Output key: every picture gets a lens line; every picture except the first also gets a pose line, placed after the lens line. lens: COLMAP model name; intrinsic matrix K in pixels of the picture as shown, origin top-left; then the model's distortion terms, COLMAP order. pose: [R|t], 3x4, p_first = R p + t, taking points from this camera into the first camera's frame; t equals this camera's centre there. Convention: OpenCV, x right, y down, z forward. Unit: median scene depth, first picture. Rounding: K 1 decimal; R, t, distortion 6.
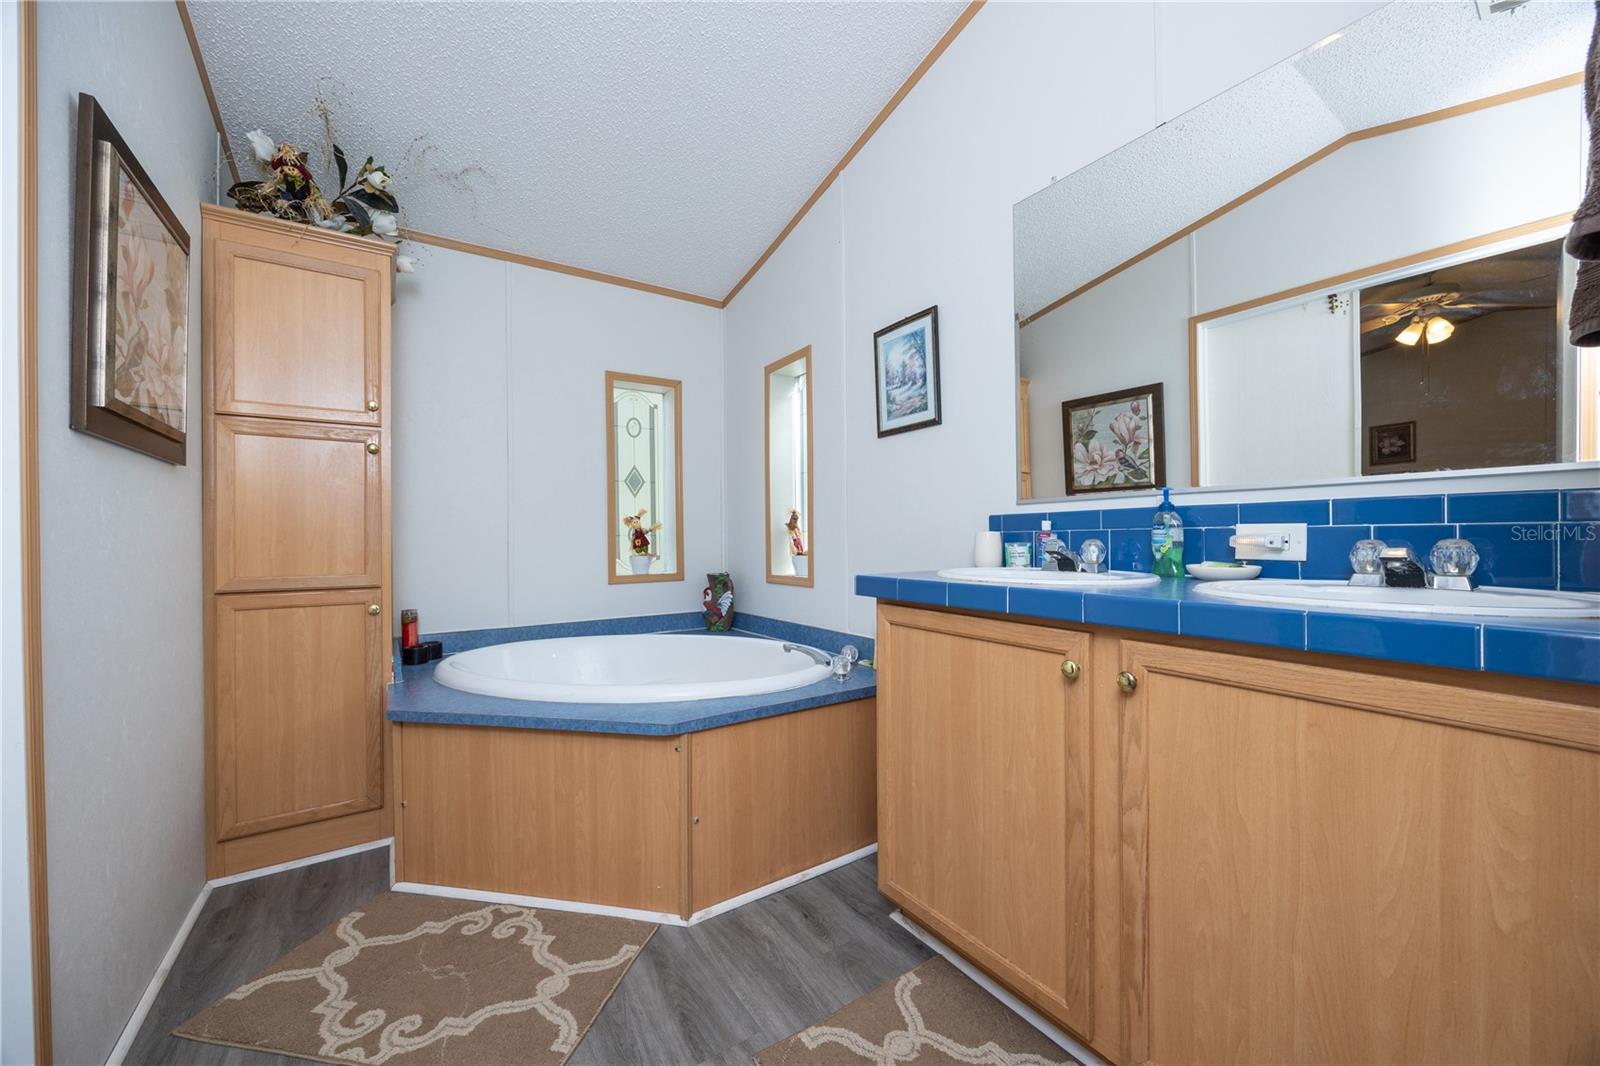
lens RADIAL K [[602.9, 0, 806.5], [0, 602.9, 540.3], [0, 0, 1]] dist [-0.000559, 0.000001]
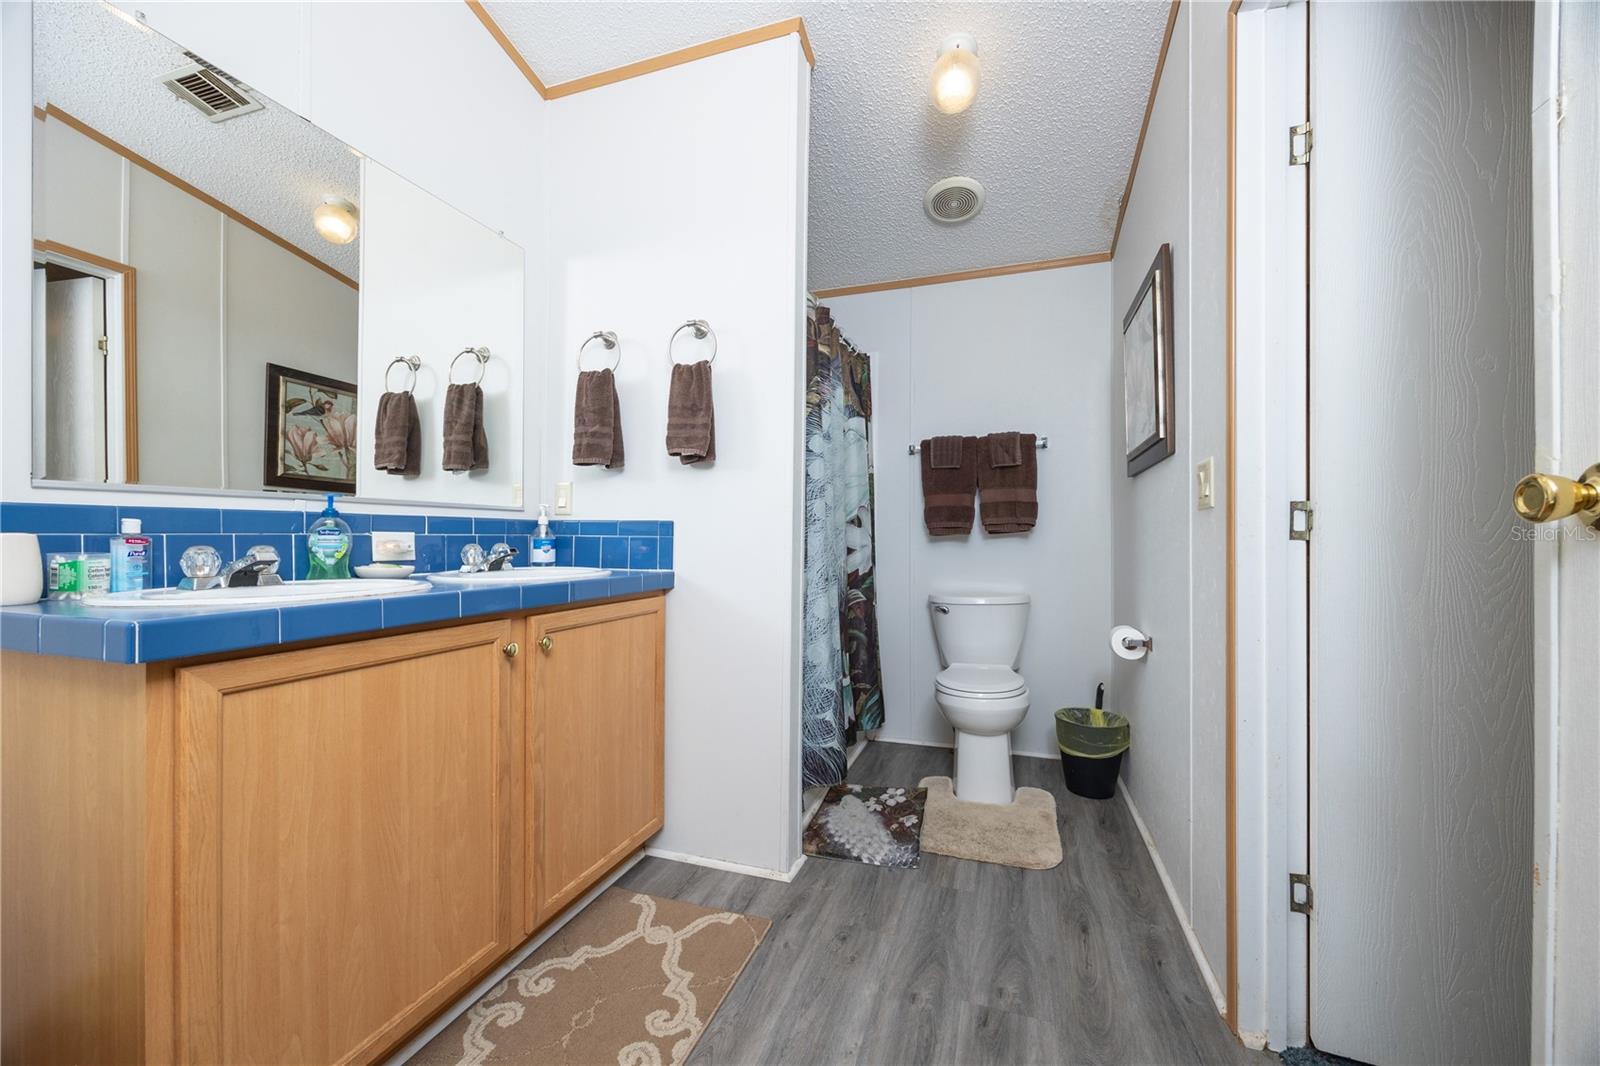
lens RADIAL K [[602.9, 0, 806.5], [0, 602.9, 540.3], [0, 0, 1]] dist [-0.000559, 0.000001]
pose [[-0.594985, 0.003818, 0.803727, -0.742345], [0.008413, 0.999964, 0.001478, -0.004509], [-0.803693, 0.007641, -0.594996, 1.029202]]
